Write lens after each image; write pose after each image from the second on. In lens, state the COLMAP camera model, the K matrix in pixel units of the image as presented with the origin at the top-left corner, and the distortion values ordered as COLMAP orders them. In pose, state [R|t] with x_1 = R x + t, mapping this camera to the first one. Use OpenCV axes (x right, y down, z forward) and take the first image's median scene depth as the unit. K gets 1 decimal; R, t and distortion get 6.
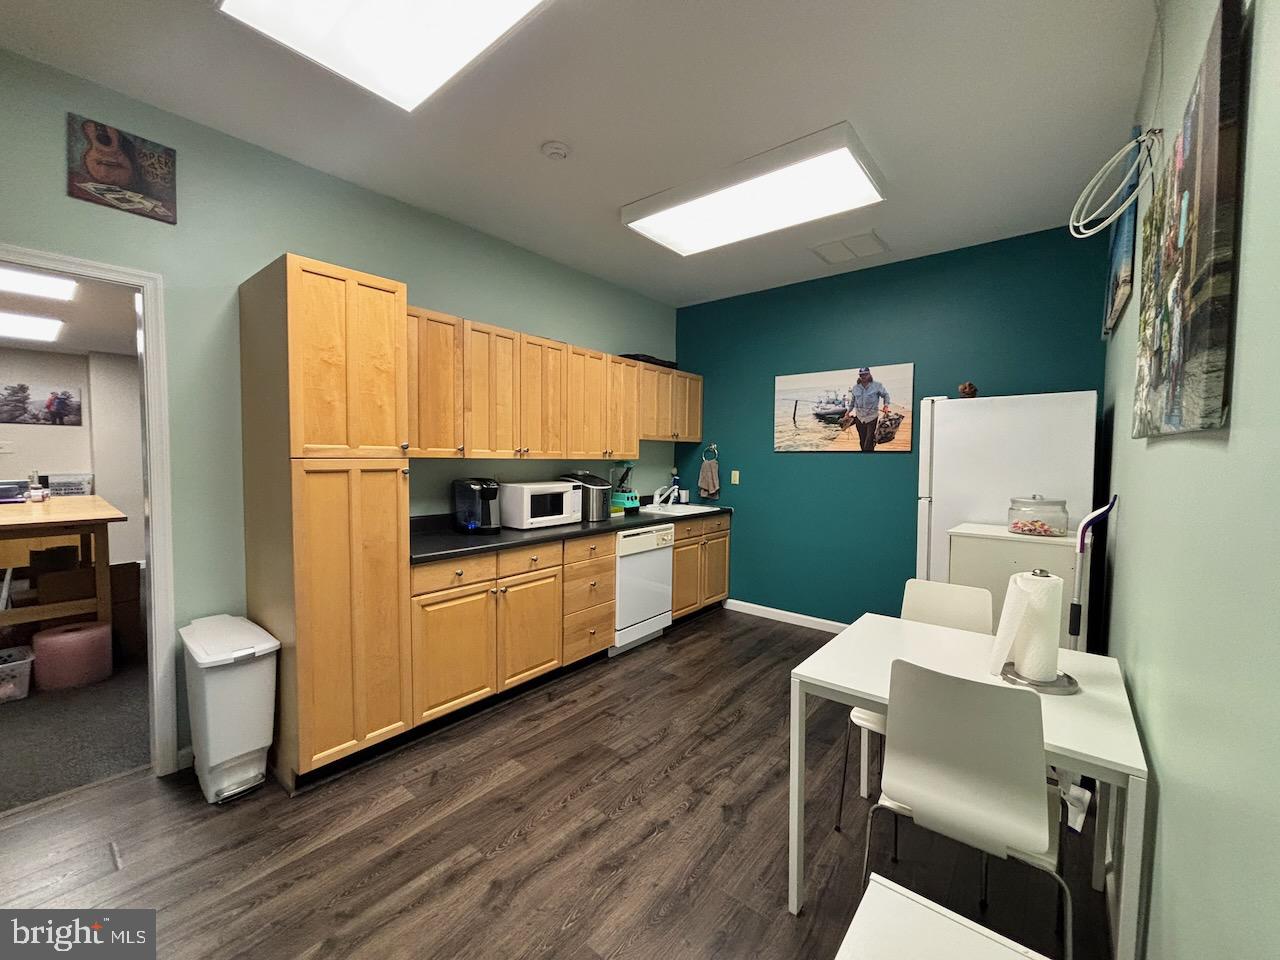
lens RADIAL K [[515.7, 0, 637.8], [0, 515.7, 478.8], [0, 0, 1]] dist [-0.000596, 0.000169]
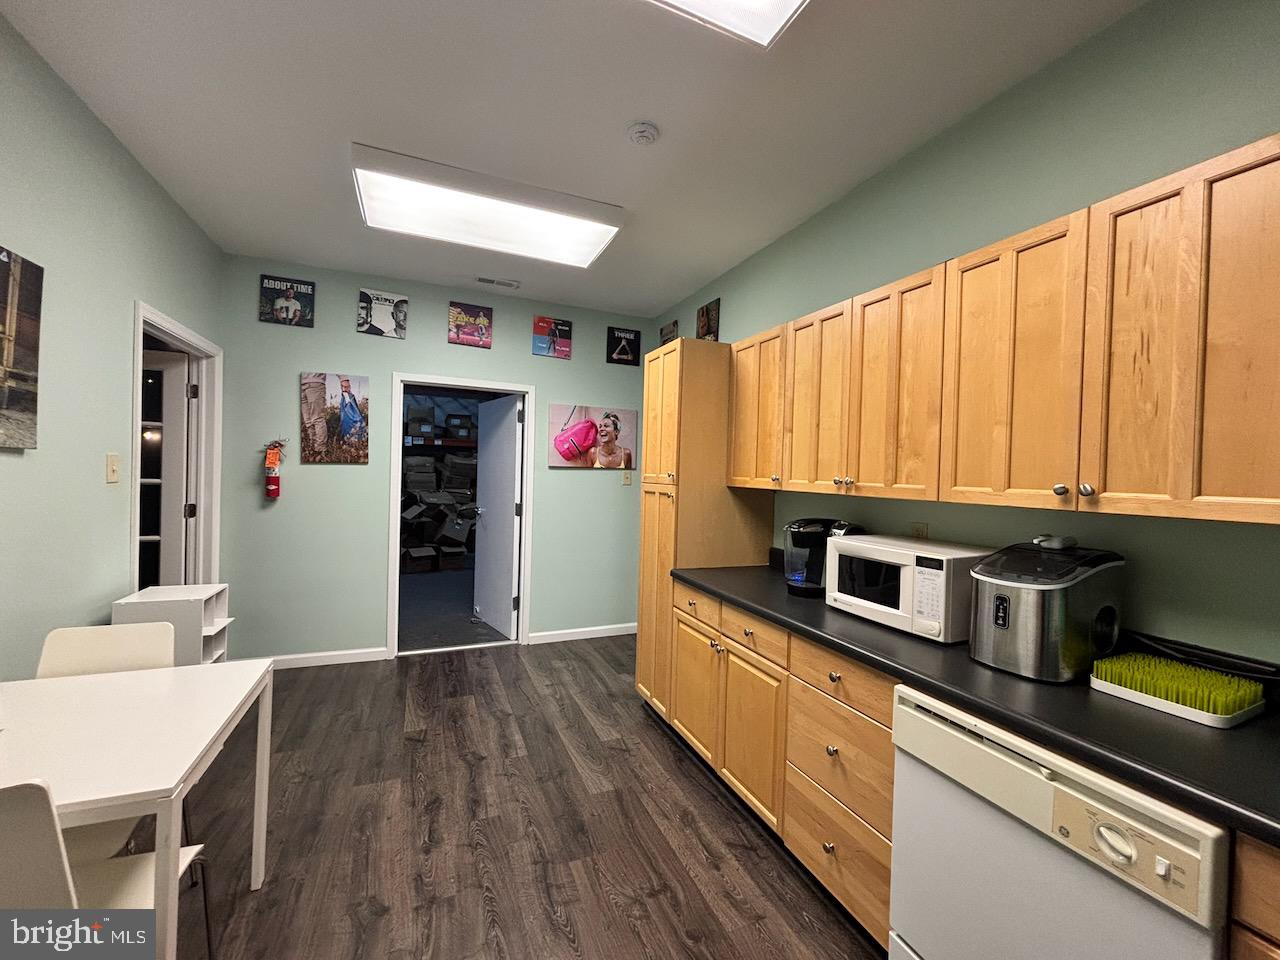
lens RADIAL K [[515.7, 0, 637.8], [0, 515.7, 478.8], [0, 0, 1]] dist [-0.000596, 0.000169]
pose [[-0.462358, -0.015500, -0.886558, 0.616705], [-0.078776, 0.996612, 0.023659, -0.072967], [0.883187, 0.080779, -0.462013, 1.445238]]
